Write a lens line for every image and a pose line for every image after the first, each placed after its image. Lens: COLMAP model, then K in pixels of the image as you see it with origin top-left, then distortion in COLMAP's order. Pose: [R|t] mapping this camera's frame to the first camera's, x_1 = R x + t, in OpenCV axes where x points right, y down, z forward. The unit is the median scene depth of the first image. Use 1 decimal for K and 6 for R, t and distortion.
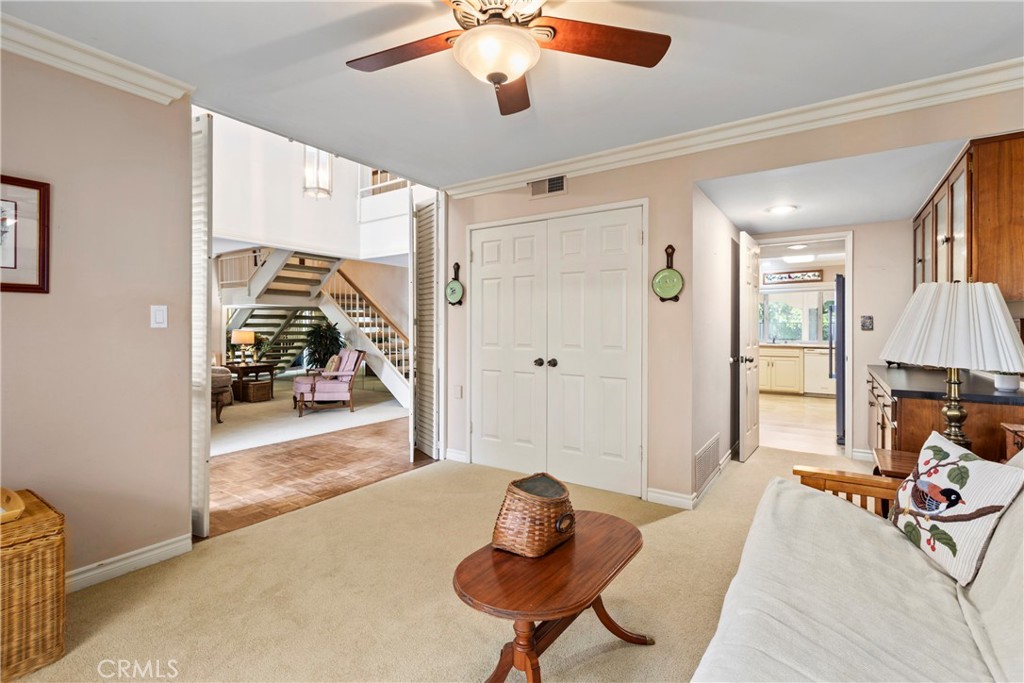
lens RADIAL K [[465.8, 0, 508.3], [0, 465.8, 339.4], [0, 0, 1]] dist [-0.007757, -0.001053]
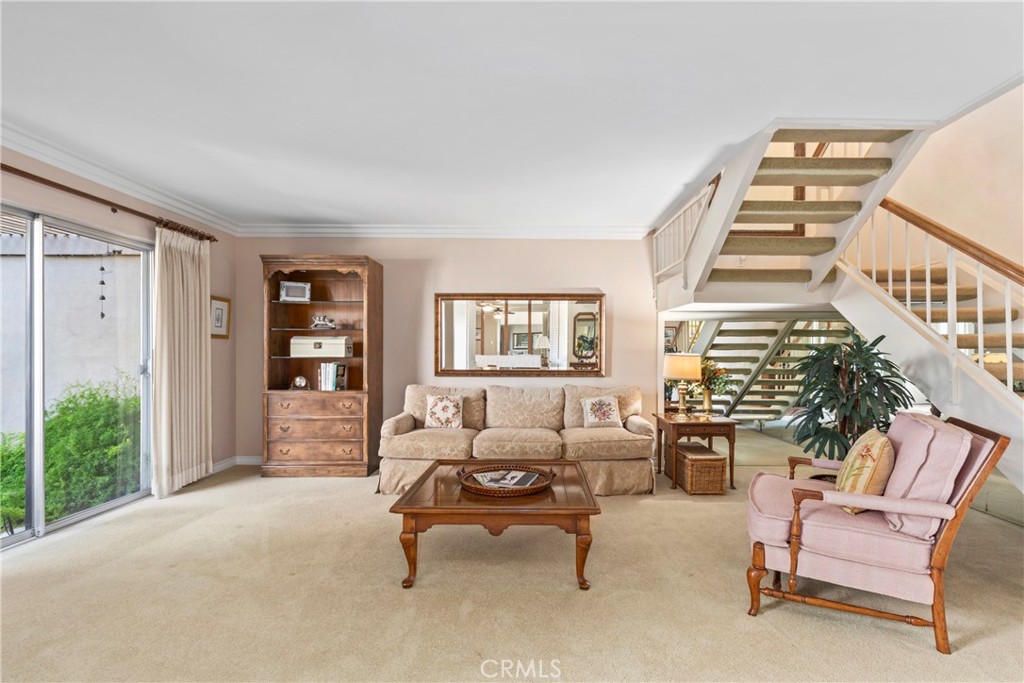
lens RADIAL K [[465.8, 0, 508.3], [0, 465.8, 339.4], [0, 0, 1]] dist [-0.007757, -0.001053]
pose [[0.519044, -0.012910, -0.854650, -0.194587], [-0.030122, 0.998989, -0.033384, -0.012010], [0.854217, 0.043072, 0.518130, 0.520924]]
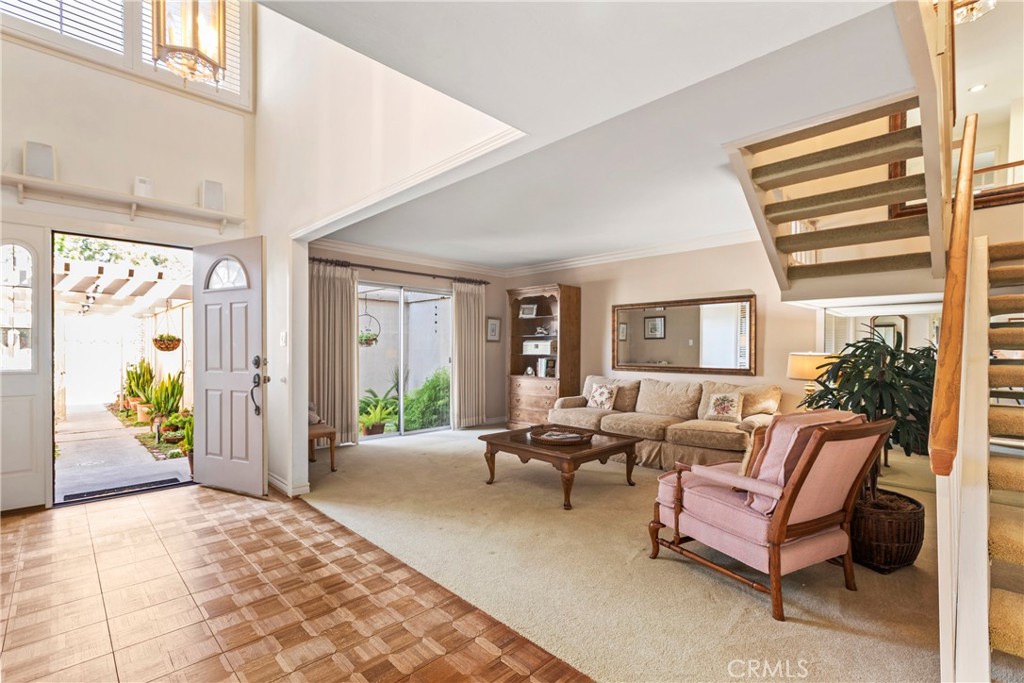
lens RADIAL K [[465.8, 0, 508.3], [0, 465.8, 339.4], [0, 0, 1]] dist [-0.007757, -0.001053]
pose [[-0.261070, -0.011895, -0.965246, 0.007503], [-0.026466, 0.999636, -0.005161, -0.022427], [0.964957, 0.024199, -0.261290, 0.759343]]
